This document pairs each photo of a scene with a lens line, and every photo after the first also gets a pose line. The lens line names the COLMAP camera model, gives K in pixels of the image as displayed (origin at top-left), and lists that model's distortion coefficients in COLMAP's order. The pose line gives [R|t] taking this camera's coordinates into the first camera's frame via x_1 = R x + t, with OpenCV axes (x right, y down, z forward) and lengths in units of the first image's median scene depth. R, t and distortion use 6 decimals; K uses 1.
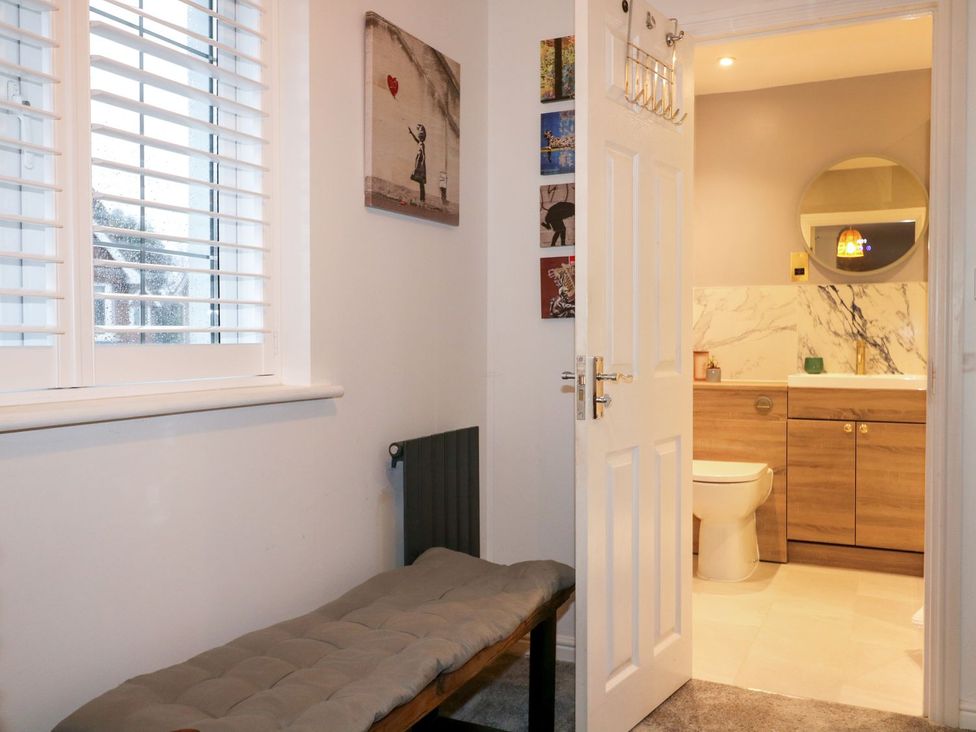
lens RADIAL K [[867.5, 0, 489.8], [0, 867.5, 365.6], [0, 0, 1]] dist [-0.009168, 0.004922]
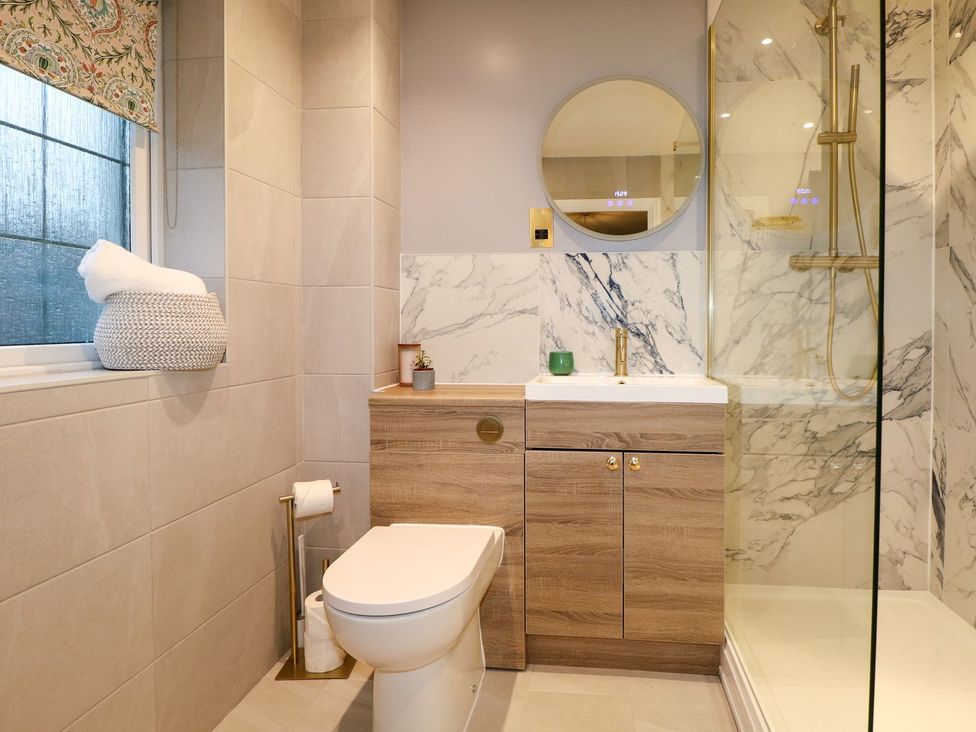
lens RADIAL K [[779.5, 0, 487.8], [0, 779.5, 362.9], [0, 0, 1]] dist [-0.008767, 0.000013]
pose [[0.963186, -0.013306, 0.268508, 0.140499], [0.007944, 0.999747, 0.021046, -0.014539], [-0.268720, -0.018138, 0.963048, 0.390202]]
